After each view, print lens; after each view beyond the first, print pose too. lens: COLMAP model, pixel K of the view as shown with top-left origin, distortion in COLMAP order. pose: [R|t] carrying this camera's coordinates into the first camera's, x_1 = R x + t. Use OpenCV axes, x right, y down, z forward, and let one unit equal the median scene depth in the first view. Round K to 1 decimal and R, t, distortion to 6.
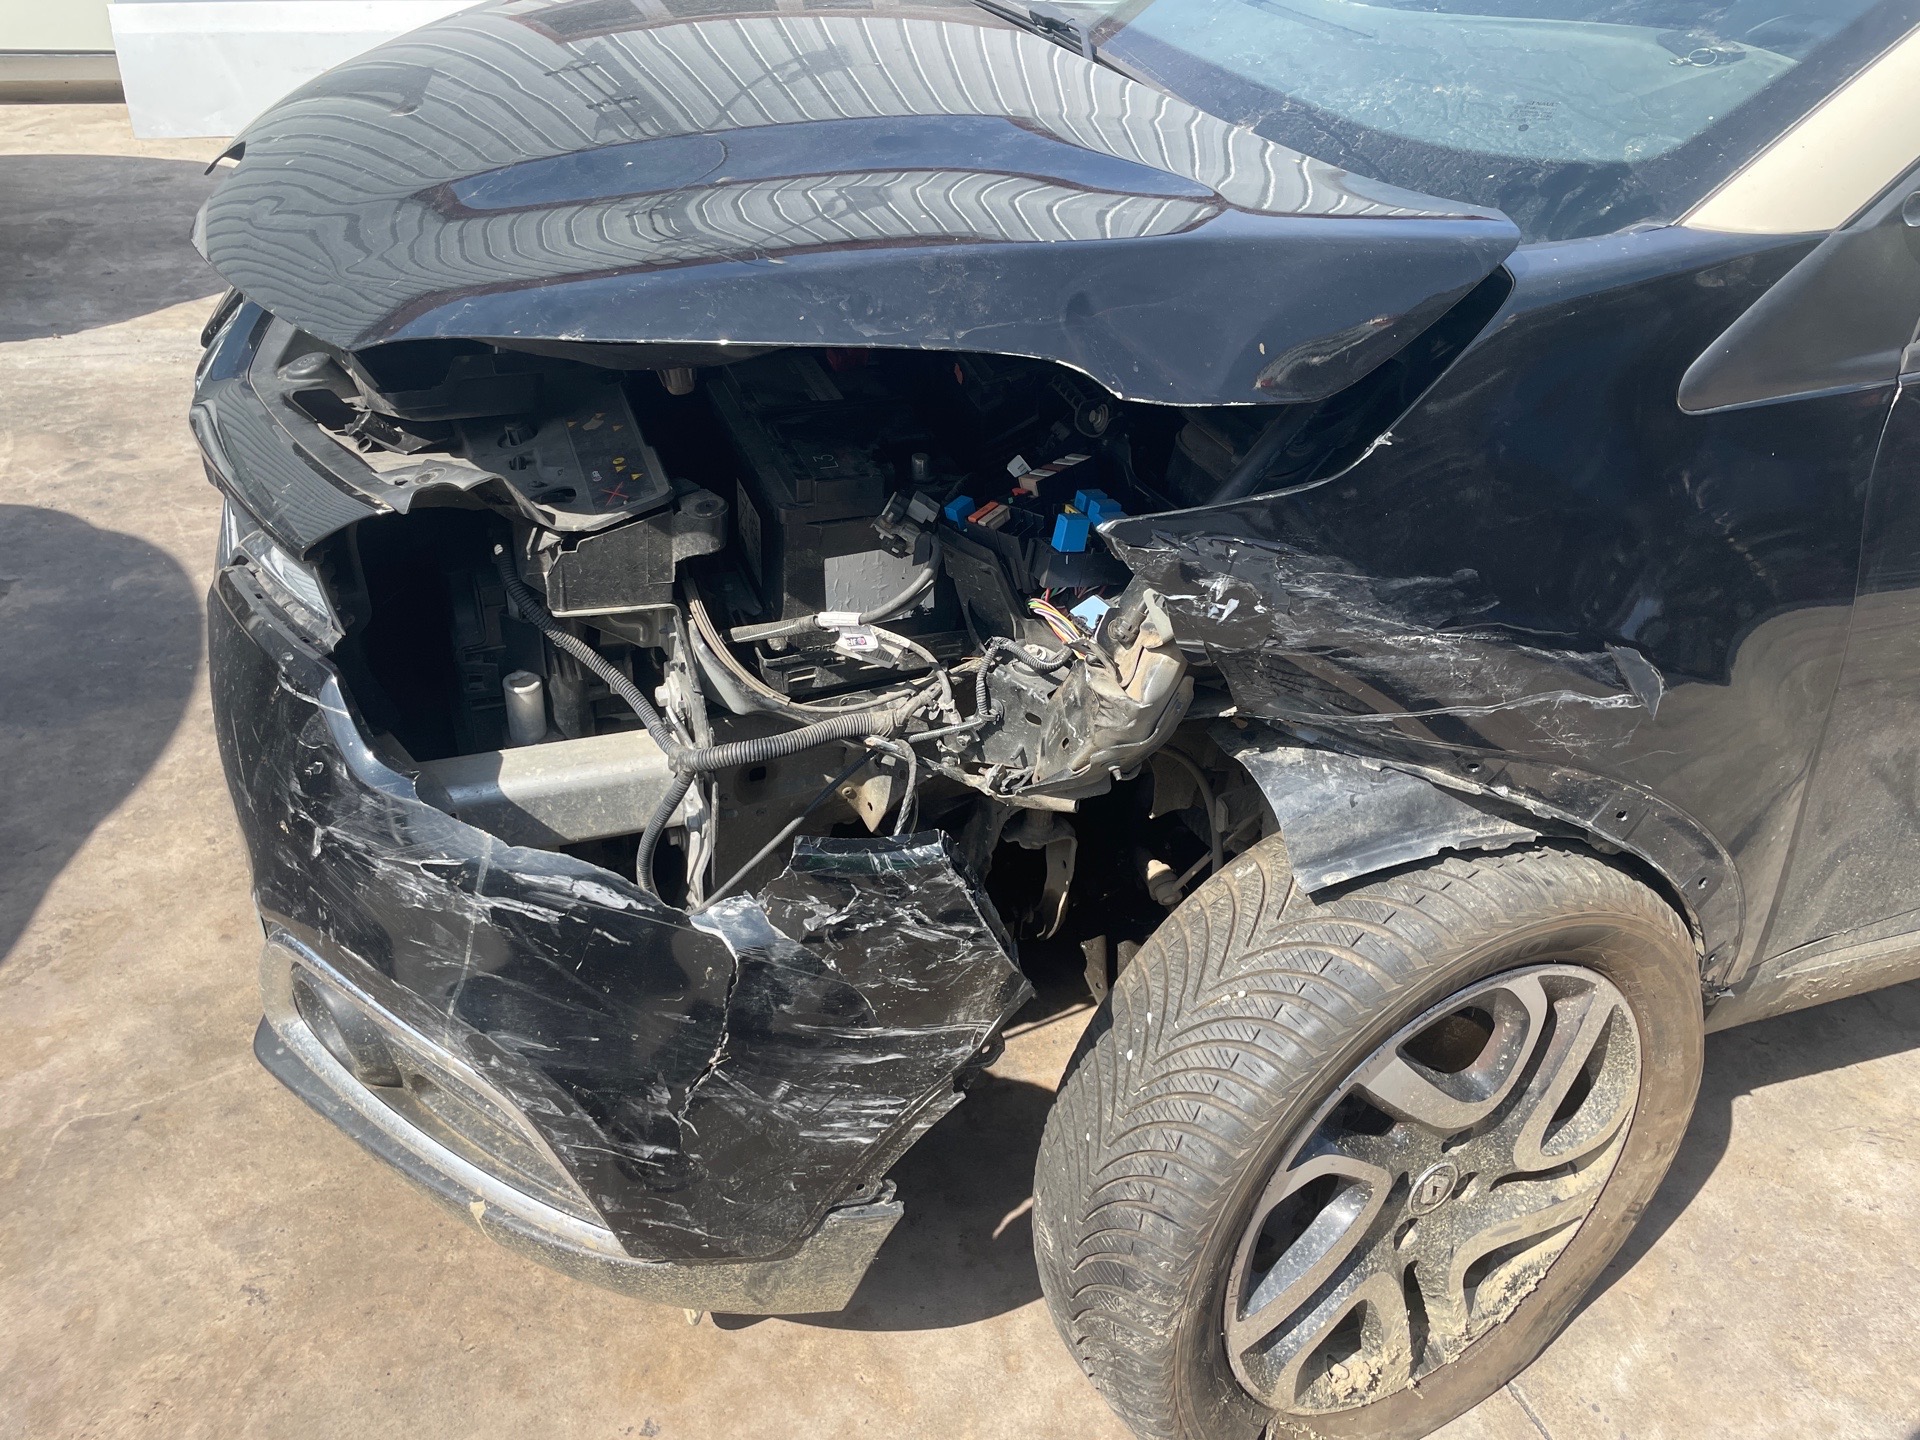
lens RADIAL K [[1468.6, 0, 958.0], [0, 1468.6, 700.0], [0, 0, 1]] dist [0.079582, -0.113567]
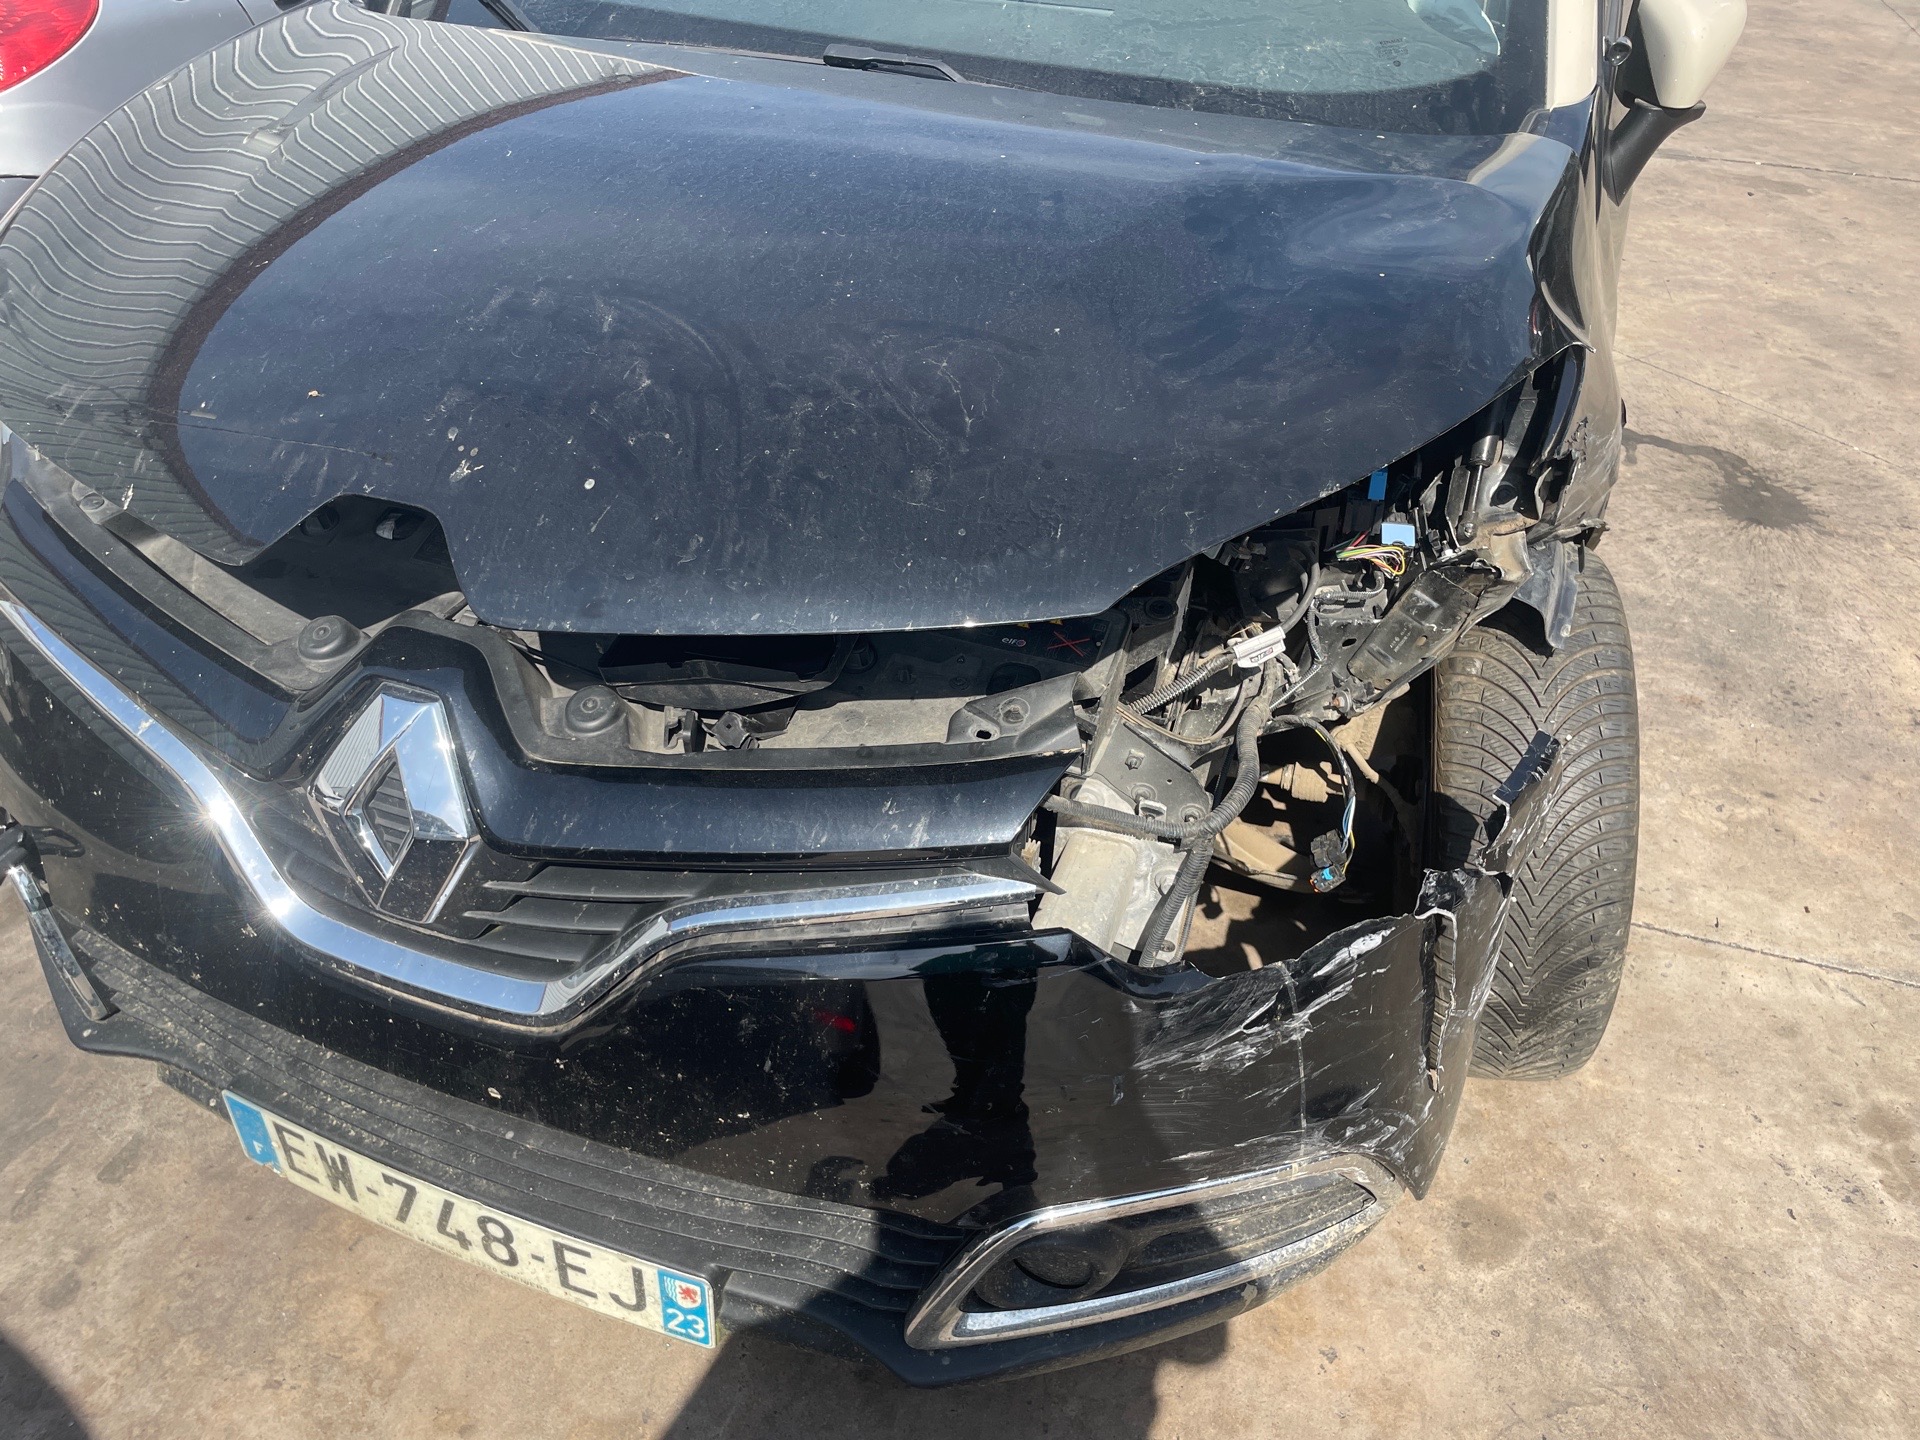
lens RADIAL K [[1466.8, 0, 959.1], [0, 1466.8, 730.0], [0, 0, 1]] dist [0.078200, -0.110616]
pose [[0.635741, -0.508863, 0.580424, -0.924152], [0.442591, 0.856361, 0.266007, -0.403943], [-0.632413, 0.087779, 0.769642, 0.298302]]
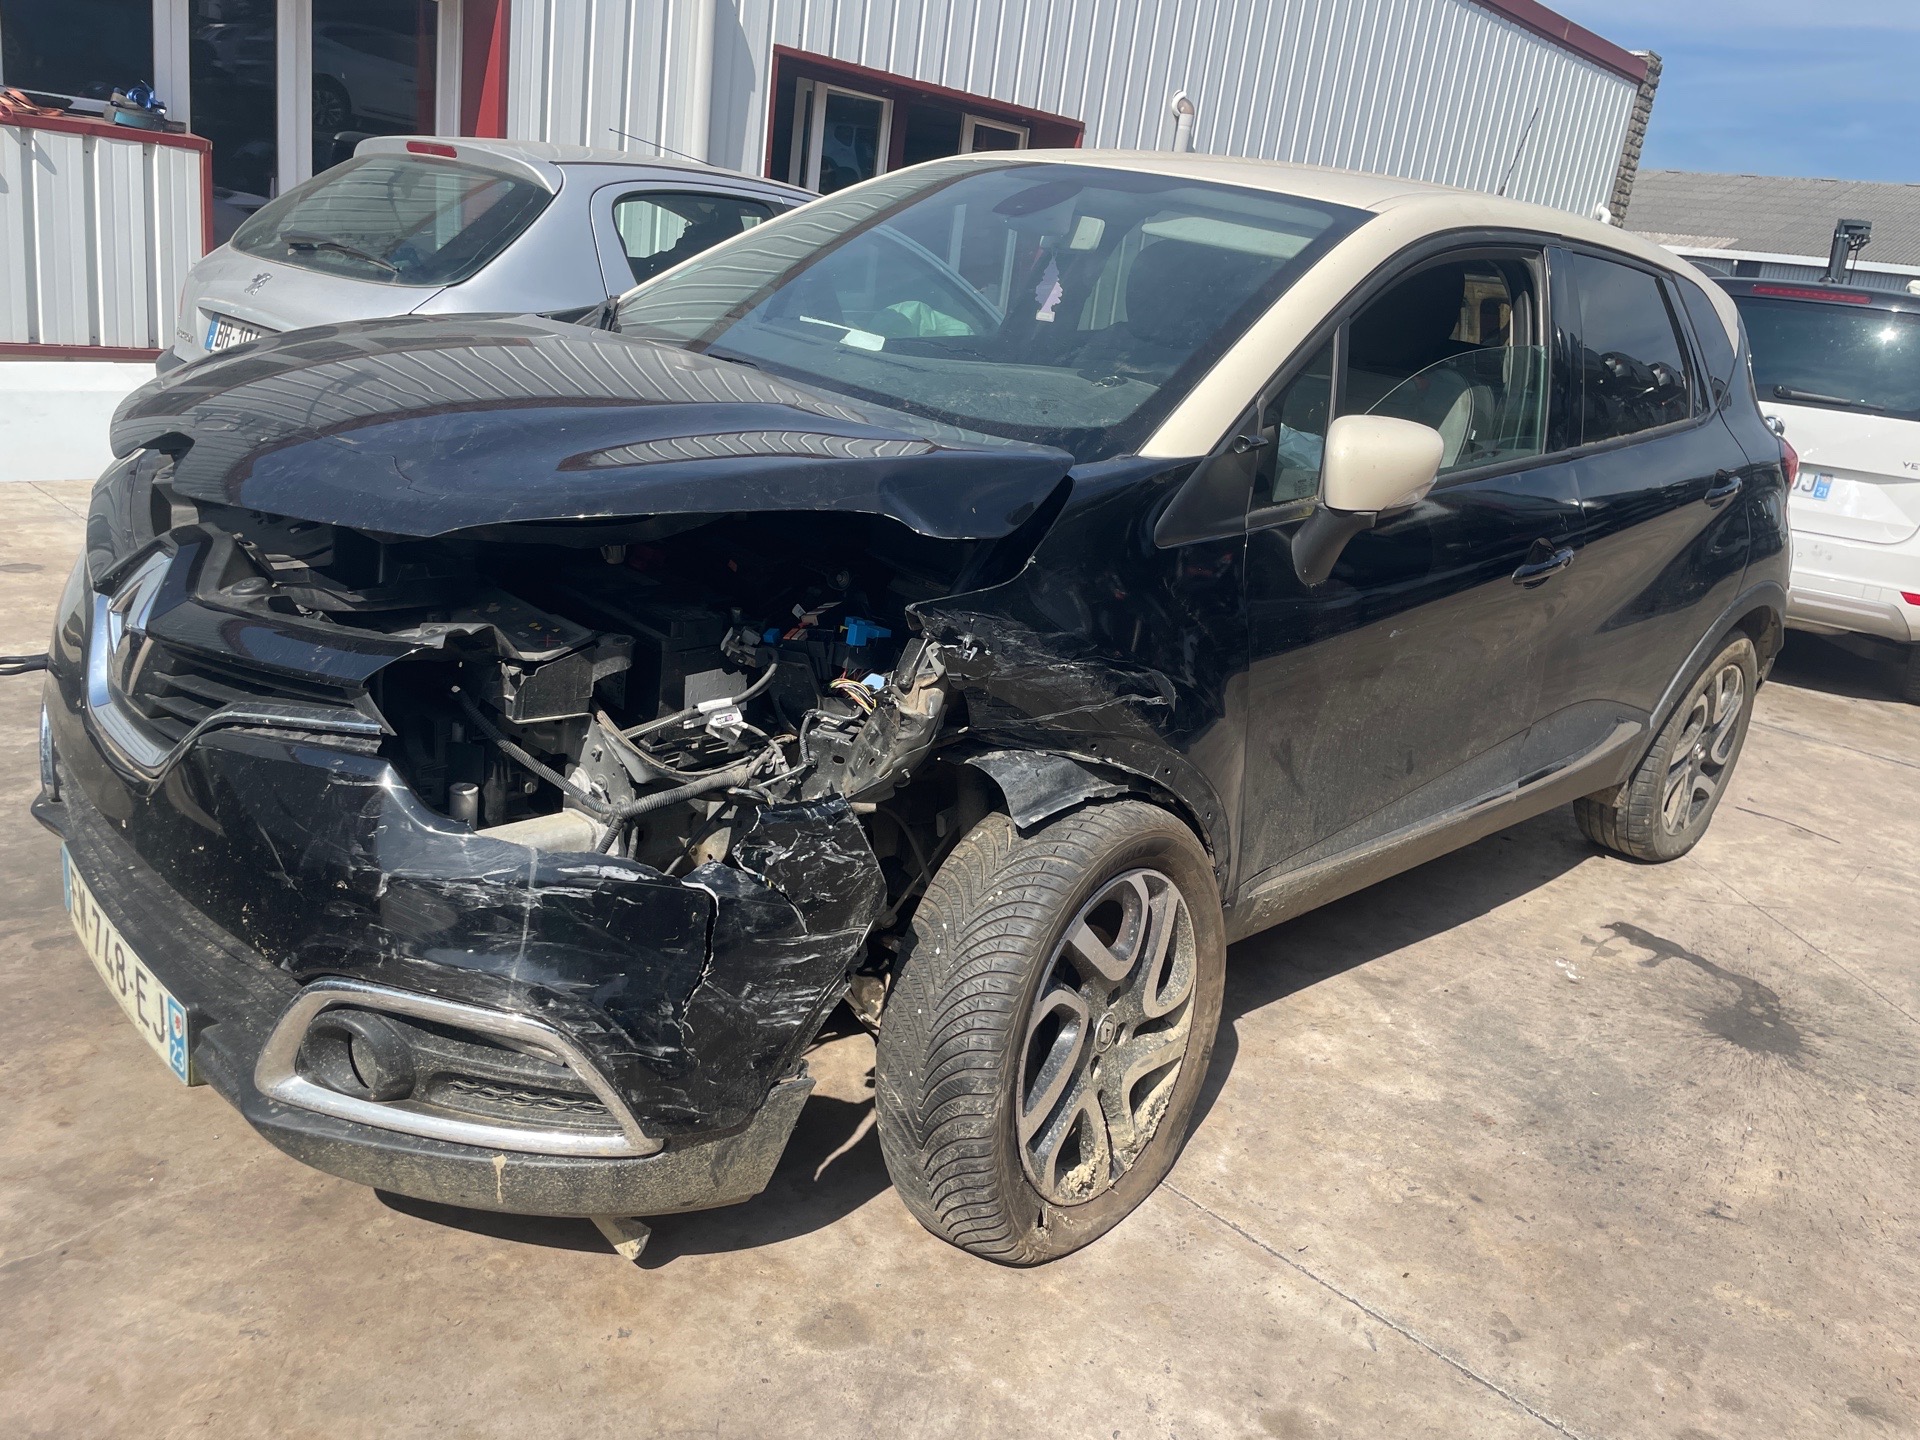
lens RADIAL K [[1478.9, 0, 1004.1], [0, 1478.9, 697.2], [0, 0, 1]] dist [0.083763, -0.111241]
pose [[0.898658, -0.086124, 0.430112, -0.489522], [0.182110, 0.965293, -0.187206, 0.291803], [-0.399061, 0.246562, 0.883152, -0.515993]]
